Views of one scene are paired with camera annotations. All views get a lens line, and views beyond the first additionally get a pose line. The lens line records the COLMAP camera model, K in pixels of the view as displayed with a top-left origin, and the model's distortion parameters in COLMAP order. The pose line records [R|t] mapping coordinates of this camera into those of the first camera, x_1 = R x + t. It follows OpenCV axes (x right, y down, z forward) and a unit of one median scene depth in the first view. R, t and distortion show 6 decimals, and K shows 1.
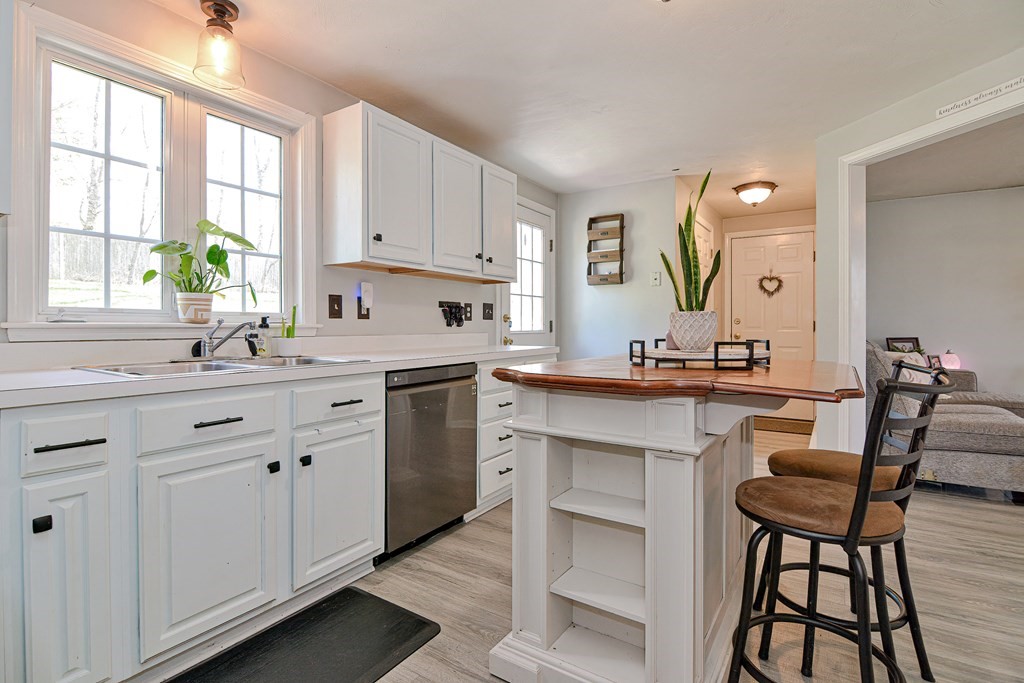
lens RADIAL K [[498.1, 0, 495.7], [0, 498.1, 336.5], [0, 0, 1]] dist [0.010077, -0.007504]
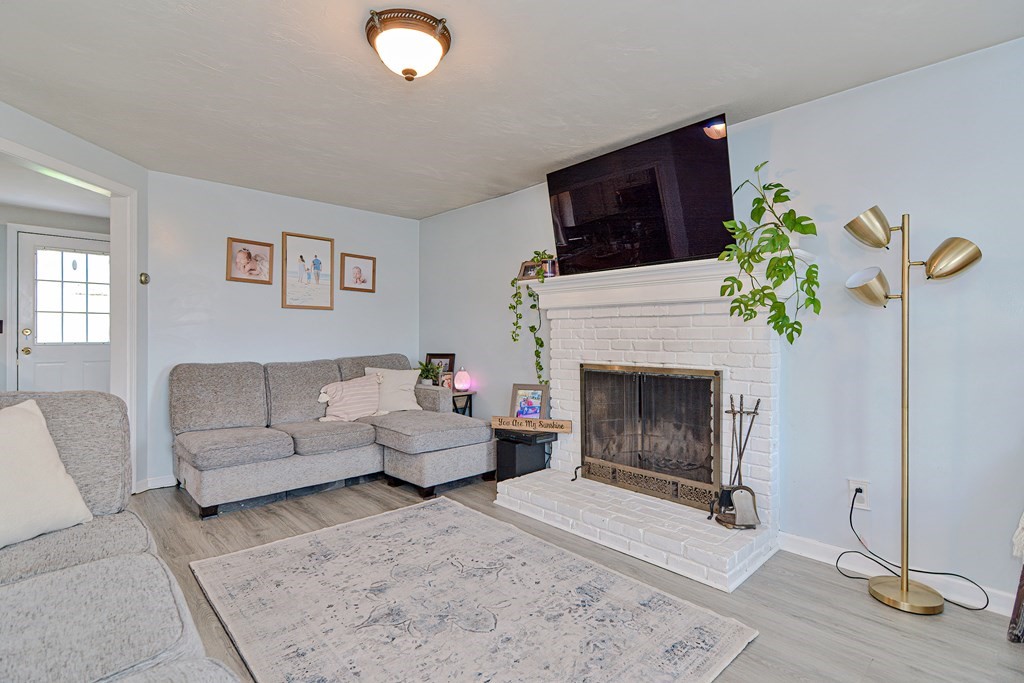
lens RADIAL K [[498.1, 0, 522.5], [0, 498.1, 344.3], [0, 0, 1]] dist [0.010077, -0.007504]
pose [[0.975854, 0.015463, -0.217877, 1.664205], [-0.014405, 0.999875, 0.006443, -0.036107], [0.217949, -0.003149, 0.975955, 0.101977]]
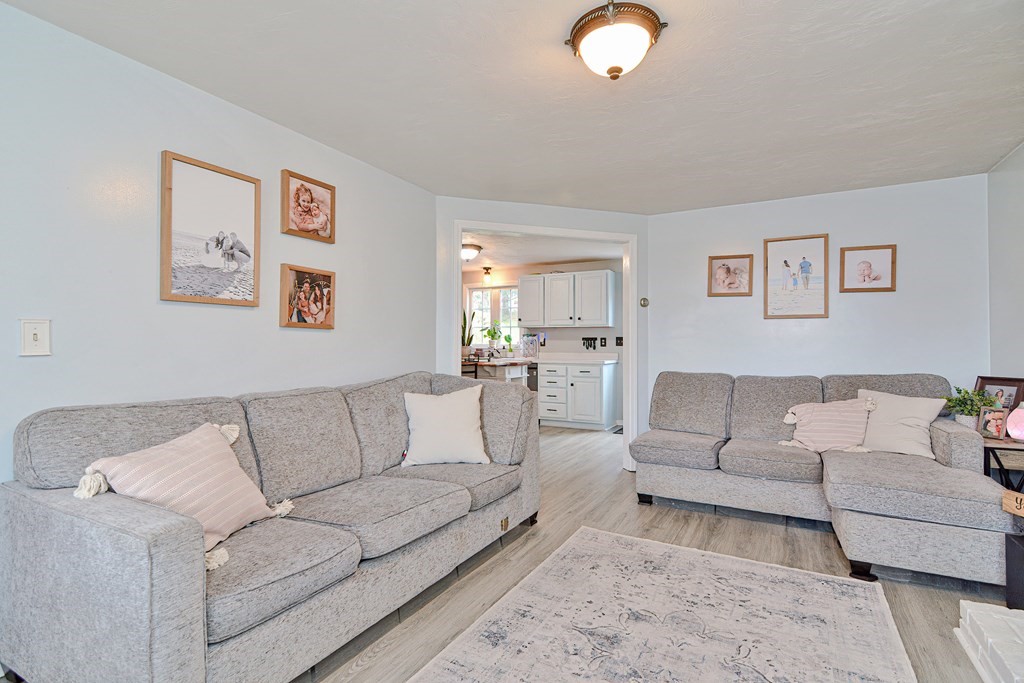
lens RADIAL K [[498.1, 0, 501.5], [0, 498.1, 341.1], [0, 0, 1]] dist [0.010077, -0.007504]
pose [[0.076996, -0.000227, -0.997031, 1.940121], [-0.018399, 0.999829, -0.001649, -0.043977], [0.996862, 0.018471, 0.076978, 0.470739]]
